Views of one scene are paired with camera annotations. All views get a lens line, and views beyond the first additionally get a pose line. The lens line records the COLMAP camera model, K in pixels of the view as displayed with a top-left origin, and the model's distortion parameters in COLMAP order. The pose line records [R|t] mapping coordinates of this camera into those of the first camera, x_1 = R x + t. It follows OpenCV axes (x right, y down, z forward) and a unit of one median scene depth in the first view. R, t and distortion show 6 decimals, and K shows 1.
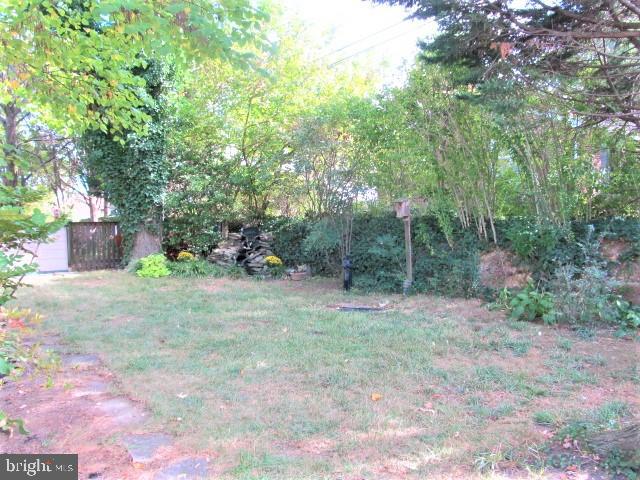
lens RADIAL K [[522.9, 0, 320.3], [0, 522.9, 240.1], [0, 0, 1]] dist [-0.069281, 0.030171]
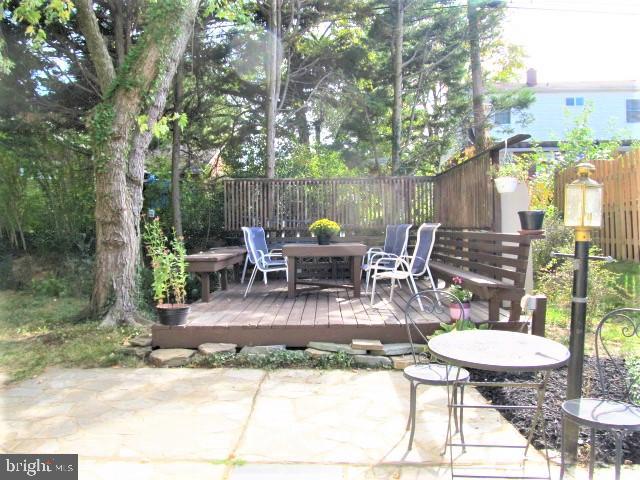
lens RADIAL K [[522.9, 0, 320.5], [0, 522.9, 239.1], [0, 0, 1]] dist [-0.069281, 0.030171]
pose [[0.661214, -0.007218, 0.750163, -0.139859], [0.032080, 0.999311, -0.018660, 0.026916], [-0.749511, 0.036403, 0.660990, -0.414584]]
